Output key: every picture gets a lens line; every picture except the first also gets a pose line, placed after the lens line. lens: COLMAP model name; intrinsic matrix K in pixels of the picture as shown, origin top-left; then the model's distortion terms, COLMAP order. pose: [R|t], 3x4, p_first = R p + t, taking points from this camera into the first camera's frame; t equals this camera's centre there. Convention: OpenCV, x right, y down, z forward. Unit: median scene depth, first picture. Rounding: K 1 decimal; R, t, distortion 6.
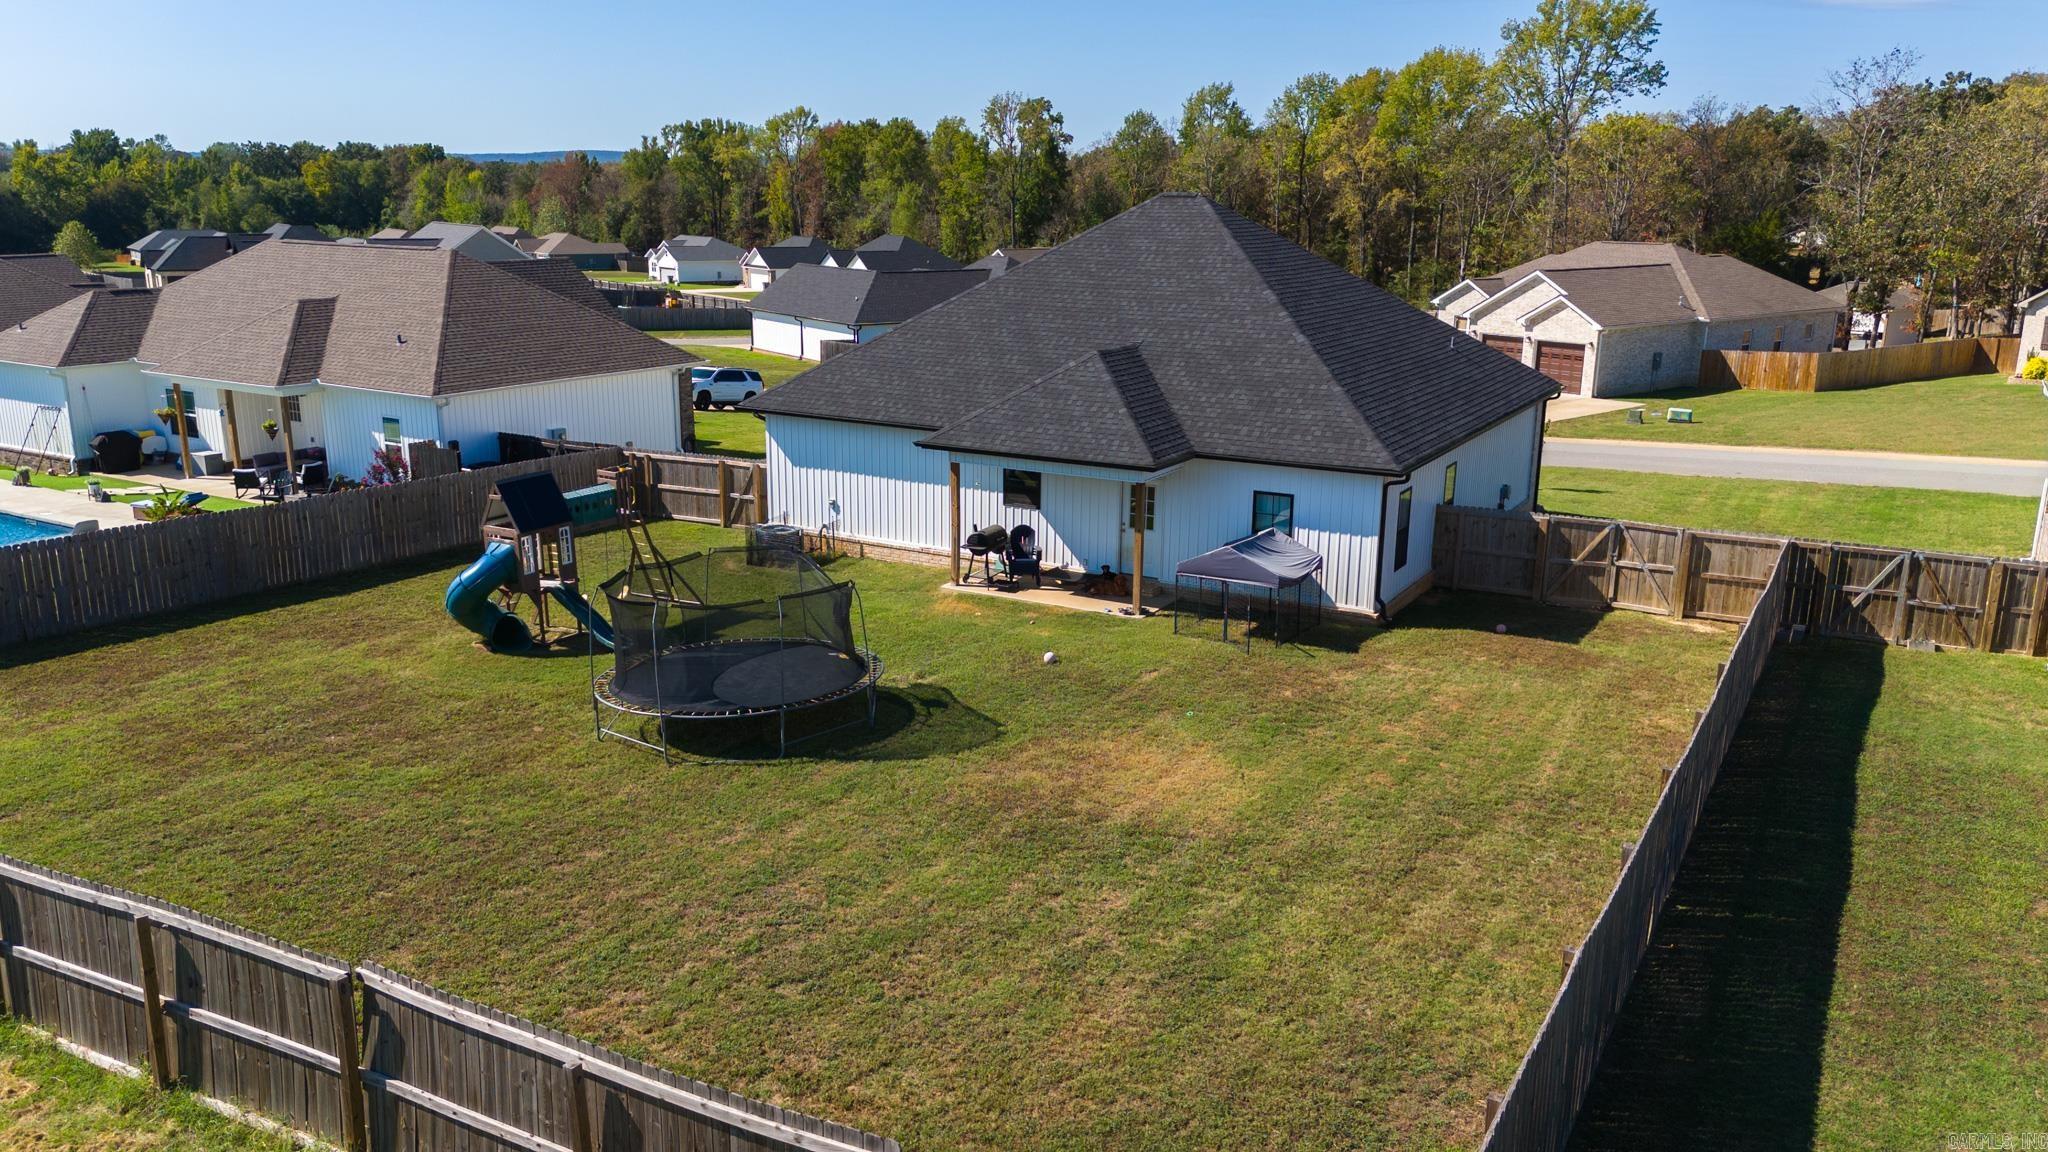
lens RADIAL K [[1503.3, 0, 1024.0], [0, 1503.3, 576.0], [0, 0, 1]] dist [0.046075, -0.002345]
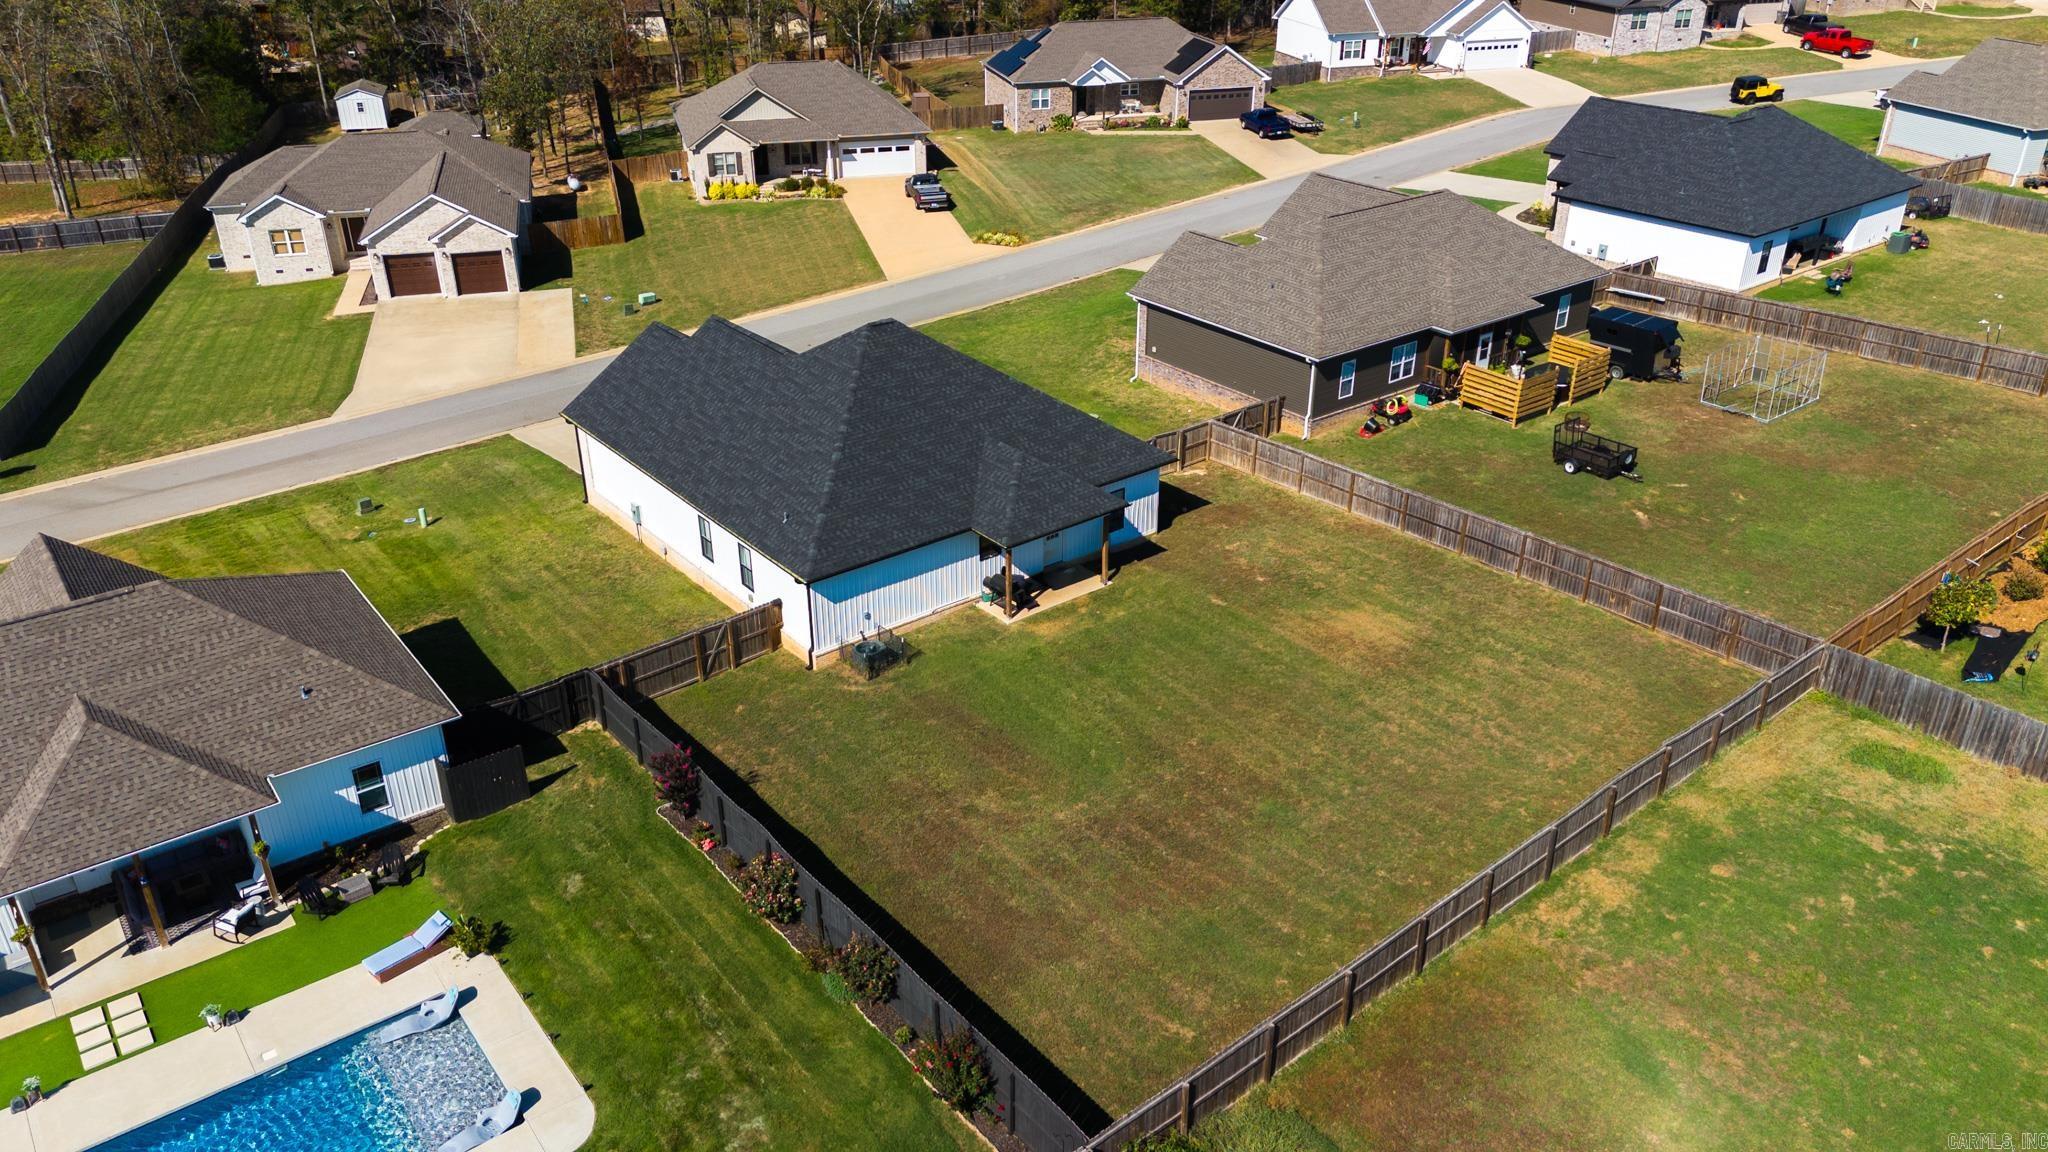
lens RADIAL K [[1503.3, 0, 1024.0], [0, 1503.3, 576.0], [0, 0, 1]] dist [0.046075, -0.002345]
pose [[0.378208, -0.436934, 0.816117, -0.552995], [0.241761, 0.897627, 0.368535, -0.259303], [-0.893594, 0.057922, 0.445123, 0.112834]]
